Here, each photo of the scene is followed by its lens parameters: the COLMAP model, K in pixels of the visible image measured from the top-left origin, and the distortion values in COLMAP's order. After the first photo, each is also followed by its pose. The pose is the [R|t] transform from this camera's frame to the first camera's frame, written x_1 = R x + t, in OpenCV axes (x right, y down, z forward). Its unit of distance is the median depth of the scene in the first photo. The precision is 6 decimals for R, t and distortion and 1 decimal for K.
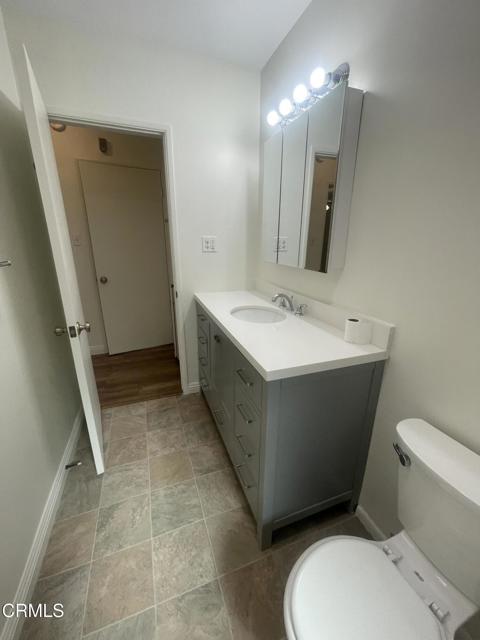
lens RADIAL K [[261.2, 0, 244.5], [0, 261.2, 320.4], [0, 0, 1]] dist [-0.006148, 0.002121]
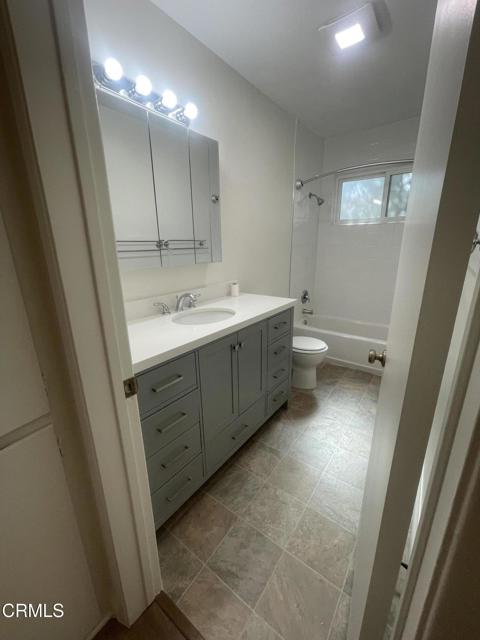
lens RADIAL K [[261.2, 0, 241.9], [0, 261.2, 320.9], [0, 0, 1]] dist [-0.006148, 0.002121]
pose [[-0.534939, -0.240288, 0.810001, -0.710574], [0.257735, 0.866600, 0.427291, -0.338494], [-0.804620, 0.437341, -0.401647, 1.124206]]
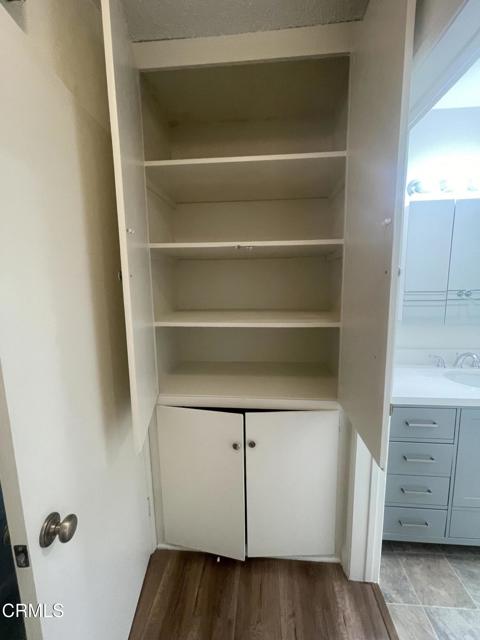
lens RADIAL K [[261.2, 0, 246.2], [0, 261.2, 317.7], [0, 0, 1]] dist [-0.006148, 0.002121]
pose [[0.438007, -0.138694, 0.888208, -0.980157], [0.289328, 0.957206, 0.006791, -0.430926], [-0.851140, 0.254009, 0.459391, 1.090302]]
